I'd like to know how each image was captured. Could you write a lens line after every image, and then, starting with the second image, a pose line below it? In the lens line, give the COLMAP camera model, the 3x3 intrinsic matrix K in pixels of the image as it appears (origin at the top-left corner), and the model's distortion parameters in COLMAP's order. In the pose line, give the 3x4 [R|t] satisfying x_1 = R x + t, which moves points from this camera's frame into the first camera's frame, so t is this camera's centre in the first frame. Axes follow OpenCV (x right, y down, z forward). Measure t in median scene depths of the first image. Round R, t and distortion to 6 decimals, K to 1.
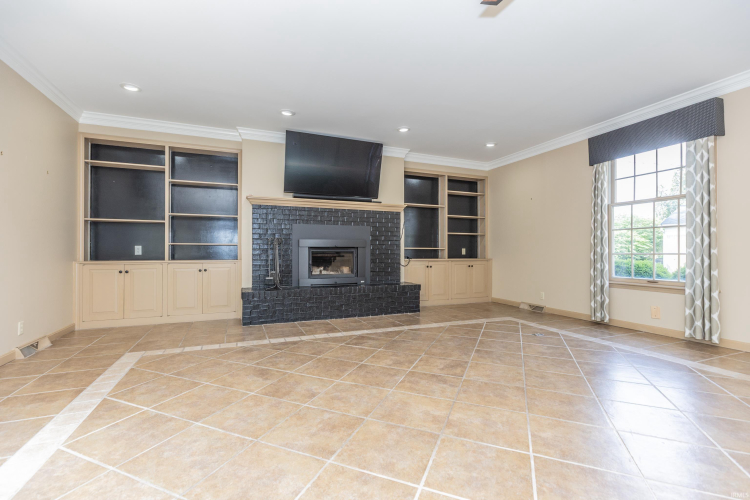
lens RADIAL K [[342.6, 0, 371.9], [0, 342.6, 247.7], [0, 0, 1]] dist [0.007016, 0.000239]
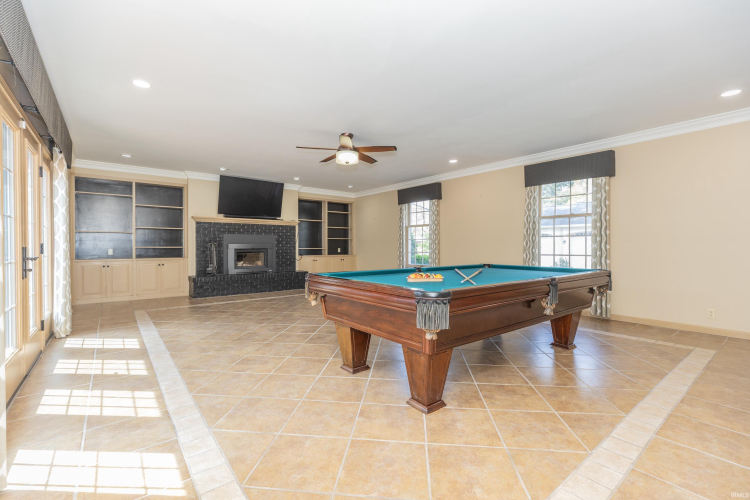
lens RADIAL K [[342.6, 0, 371.9], [0, 342.6, 247.7], [0, 0, 1]] dist [0.007016, 0.000239]
pose [[0.963148, -0.003189, 0.268953, -0.002400], [-0.001480, 0.999852, 0.017157, -0.032433], [-0.268968, -0.016923, 0.963000, -0.629714]]
